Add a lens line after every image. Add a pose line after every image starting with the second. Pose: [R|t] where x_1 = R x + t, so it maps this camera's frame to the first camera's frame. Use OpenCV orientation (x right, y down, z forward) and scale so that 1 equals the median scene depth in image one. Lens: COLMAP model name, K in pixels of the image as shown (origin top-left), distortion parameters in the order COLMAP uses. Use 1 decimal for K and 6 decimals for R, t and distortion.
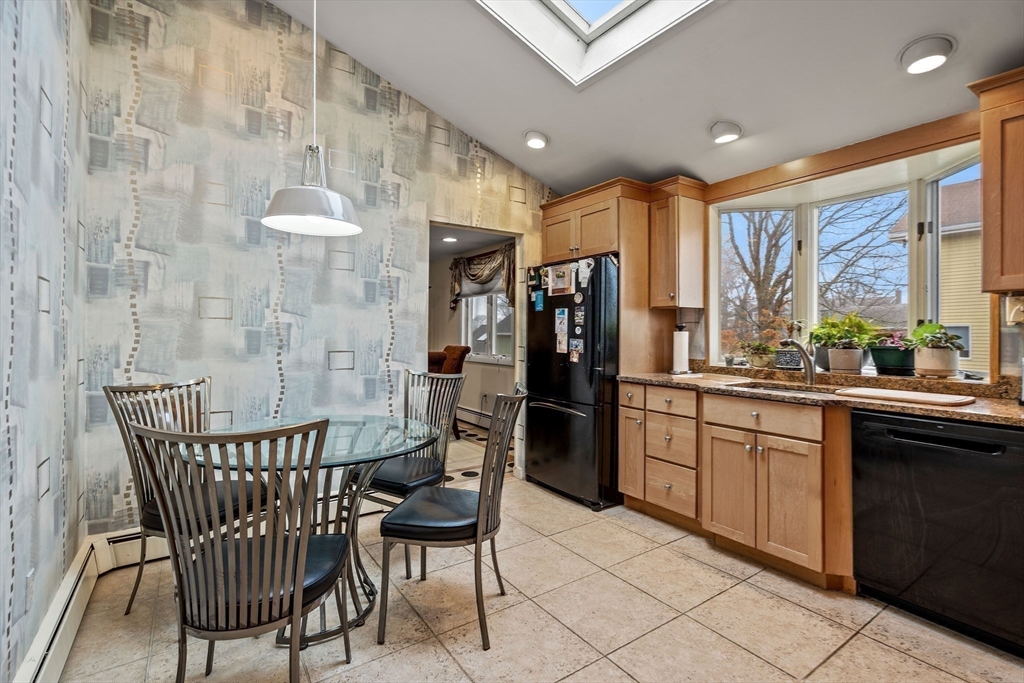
lens RADIAL K [[472.4, 0, 510.4], [0, 472.4, 332.9], [0, 0, 1]] dist [-0.007174, 0.001292]
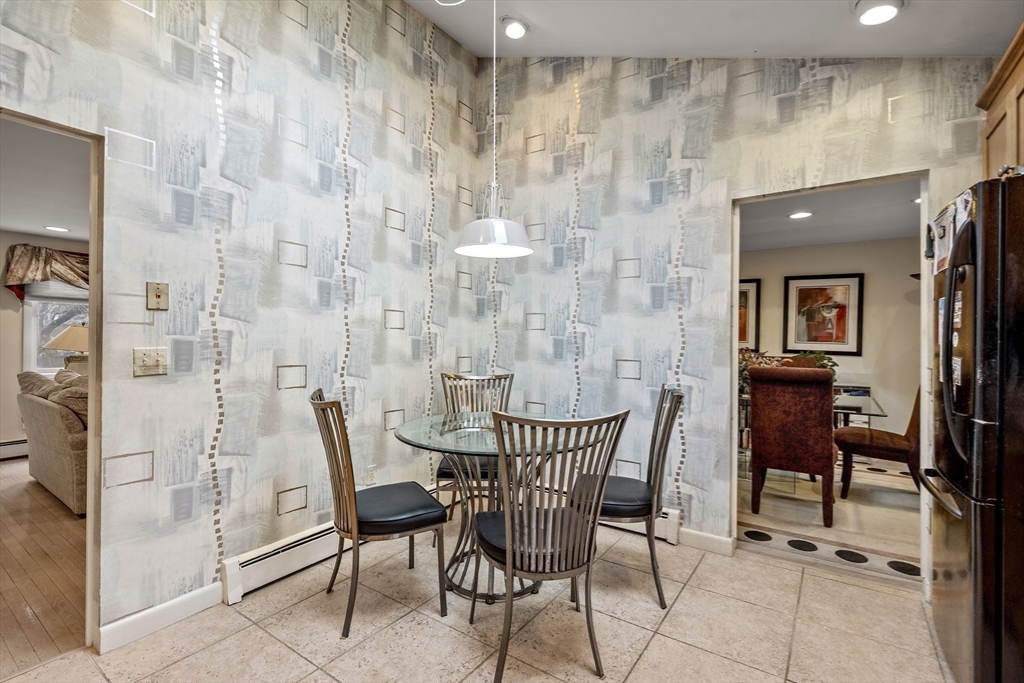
lens RADIAL K [[472.4, 0, 504.3], [0, 472.4, 337.9], [0, 0, 1]] dist [-0.007174, 0.001292]
pose [[0.339819, 0.002564, -0.940487, 0.467629], [-0.004517, 0.999989, 0.001094, -0.007298], [0.940480, 0.003877, 0.339827, 0.403606]]
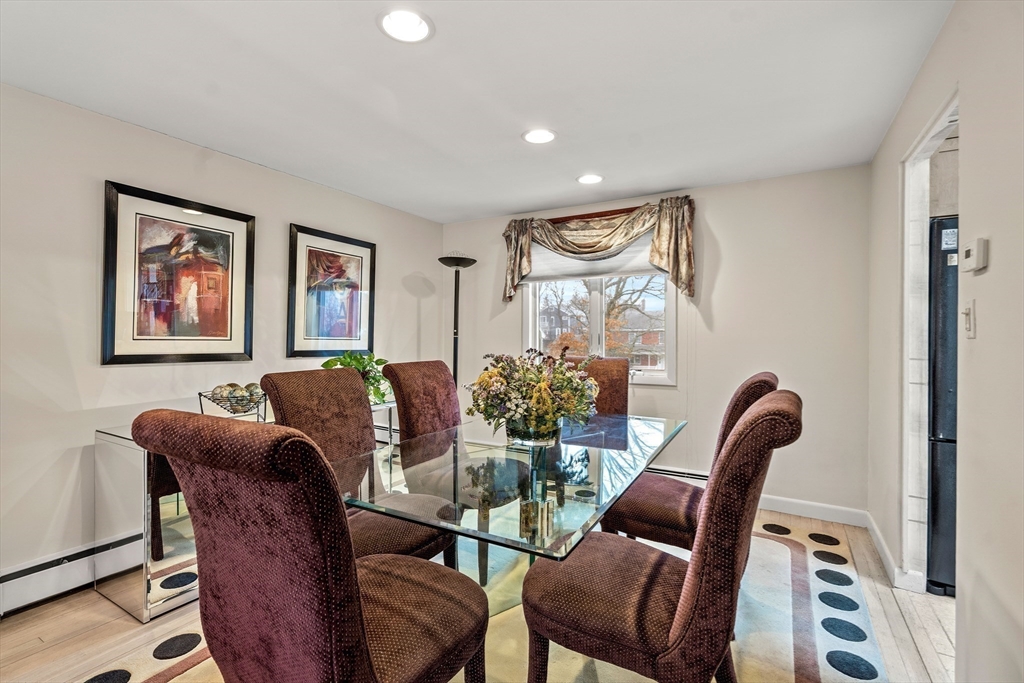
lens RADIAL K [[472.4, 0, 504.7], [0, 472.4, 338.1], [0, 0, 1]] dist [-0.007174, 0.001292]
pose [[0.904603, -0.001388, 0.426254, -0.843109], [-0.001320, 0.999981, 0.006059, -0.000922], [-0.426254, -0.006044, 0.904583, 0.877217]]
